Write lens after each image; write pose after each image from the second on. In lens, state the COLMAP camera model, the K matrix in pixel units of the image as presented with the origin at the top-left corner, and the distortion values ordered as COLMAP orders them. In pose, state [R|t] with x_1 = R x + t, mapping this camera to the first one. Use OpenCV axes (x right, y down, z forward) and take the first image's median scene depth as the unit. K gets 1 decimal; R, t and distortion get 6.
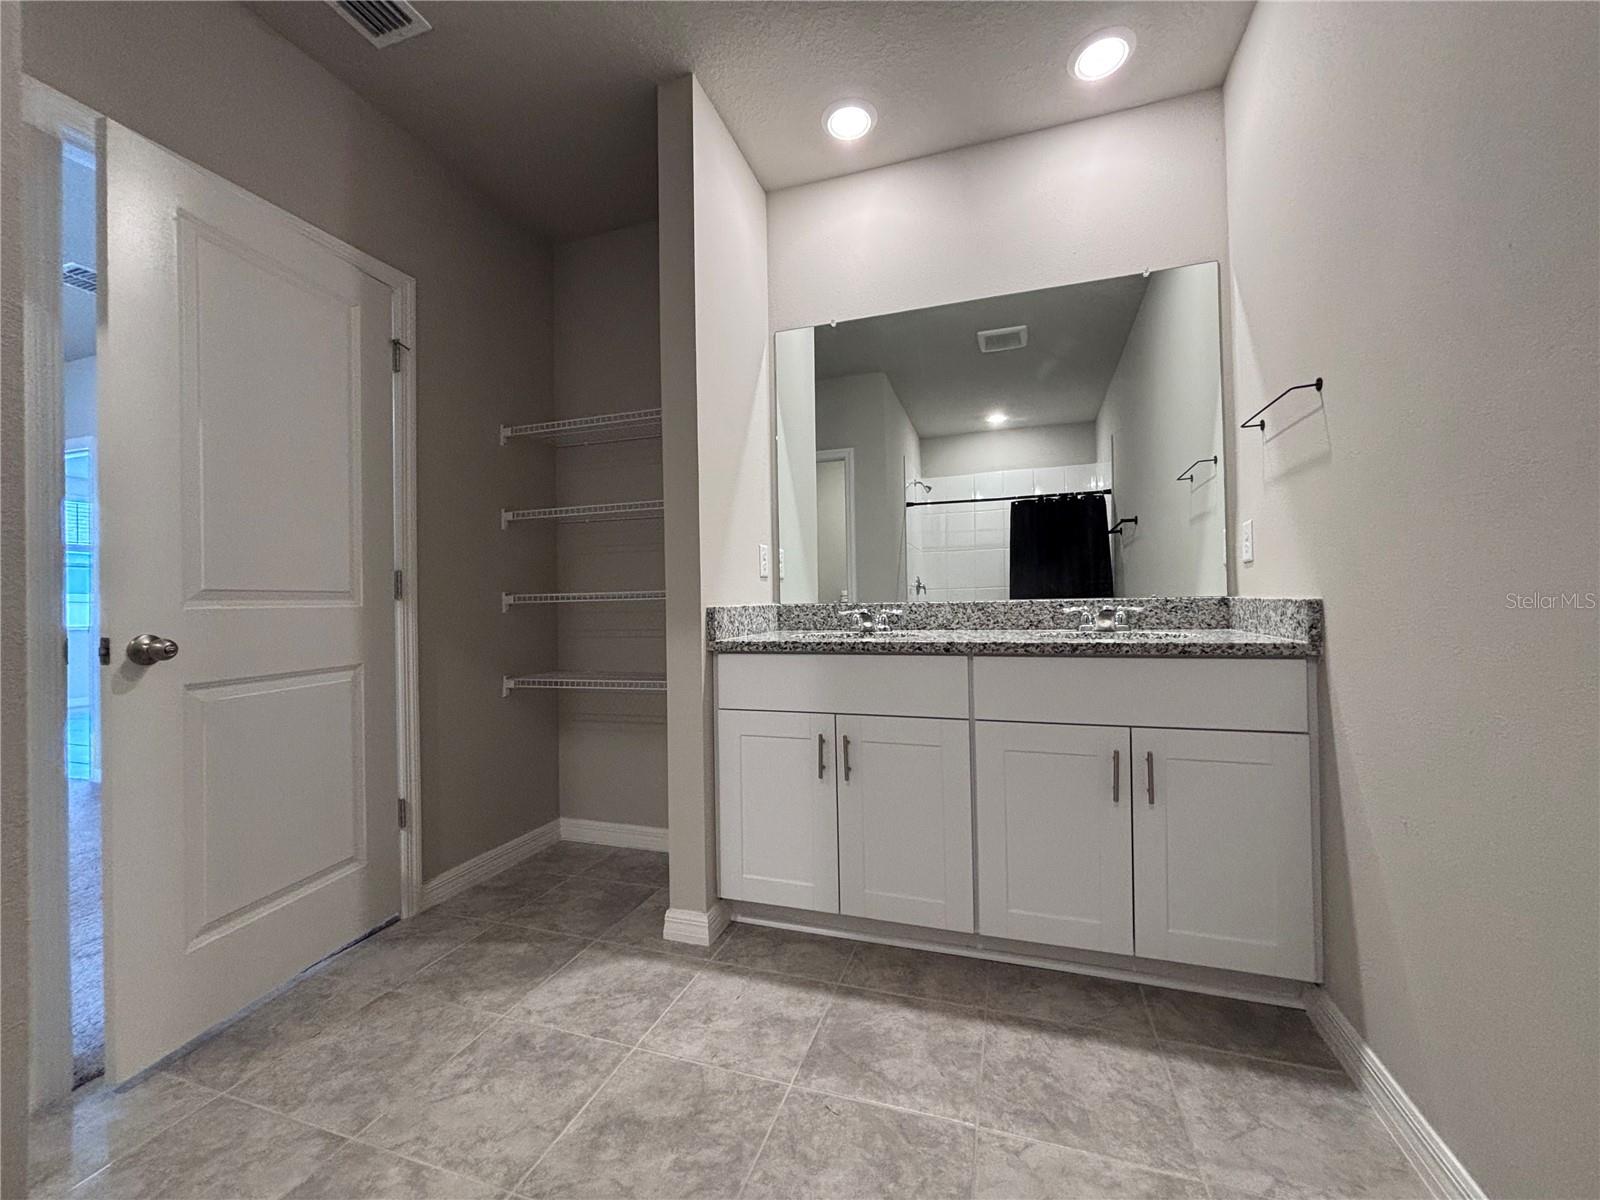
lens RADIAL K [[644.3, 0, 801.0], [0, 644.3, 599.7], [0, 0, 1]] dist [0.002546, 0.000892]
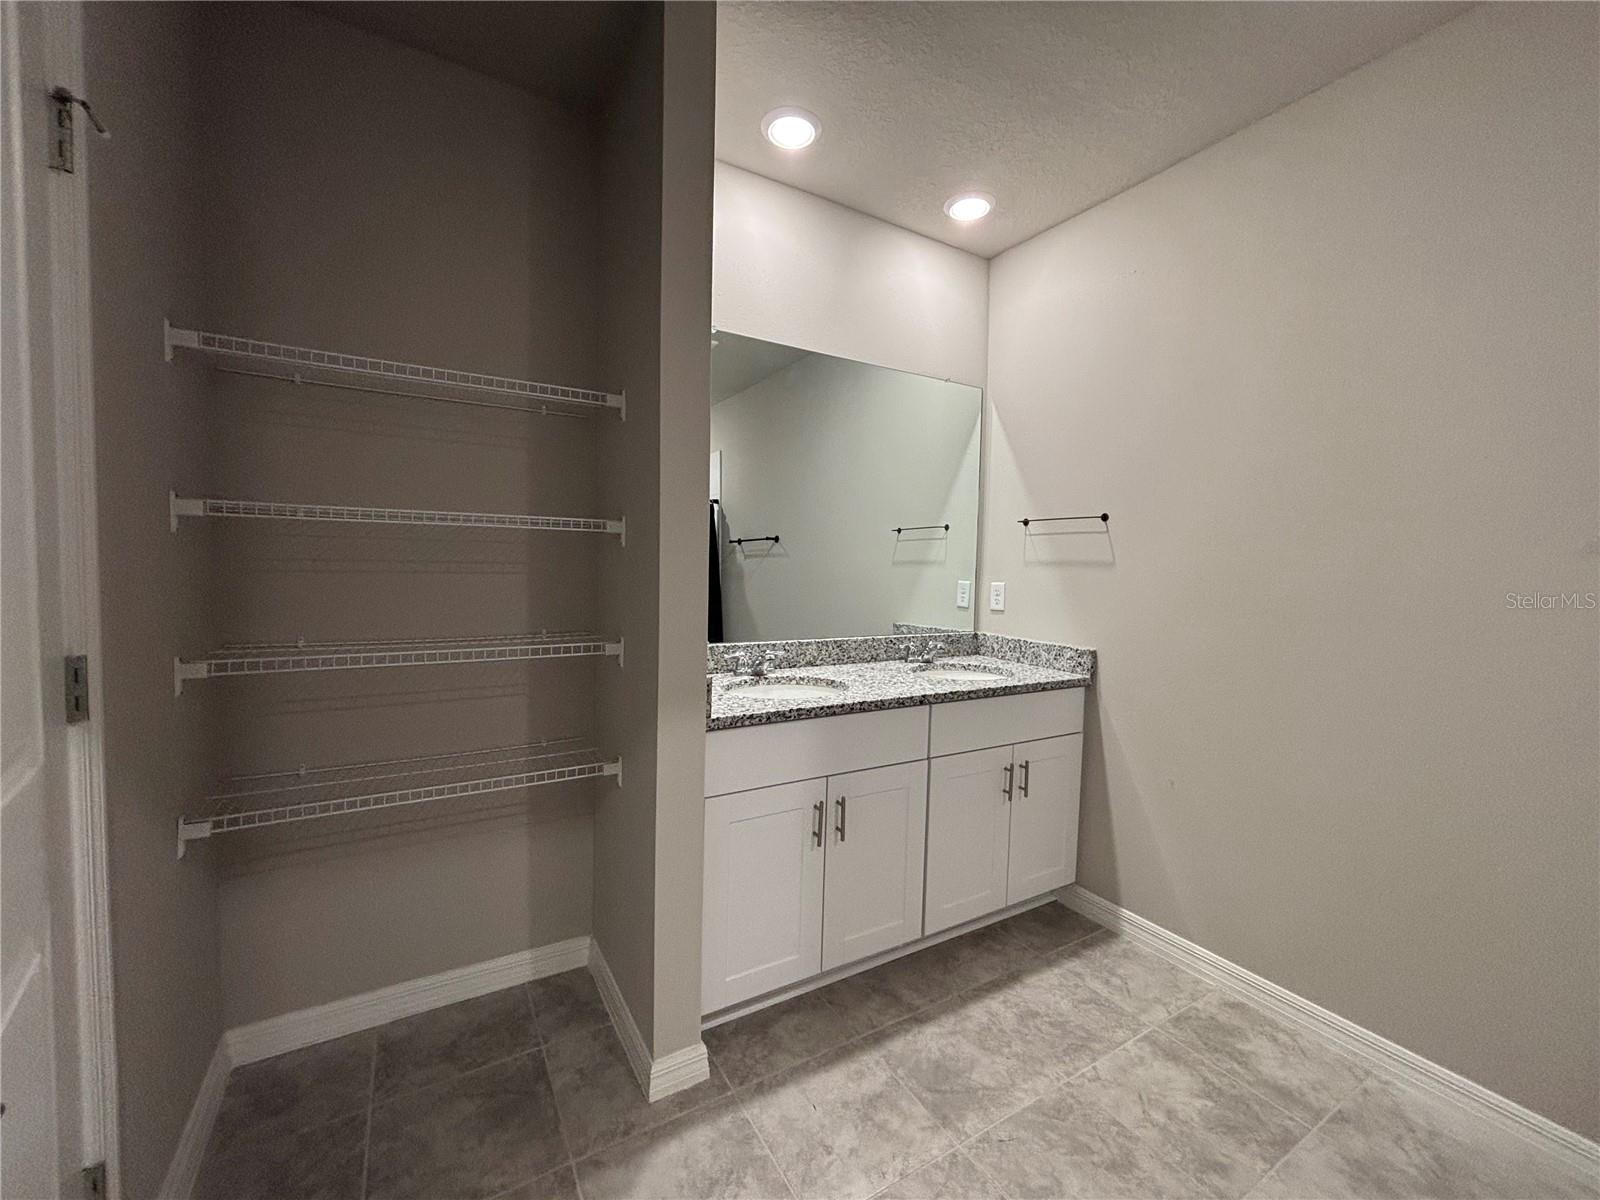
lens RADIAL K [[644.3, 0, 801.0], [0, 644.3, 599.7], [0, 0, 1]] dist [0.002546, 0.000892]
pose [[0.649610, -0.008883, 0.760215, -0.798221], [-0.041257, 0.998046, 0.046916, -0.151219], [-0.759147, -0.061841, 0.647975, 0.454877]]
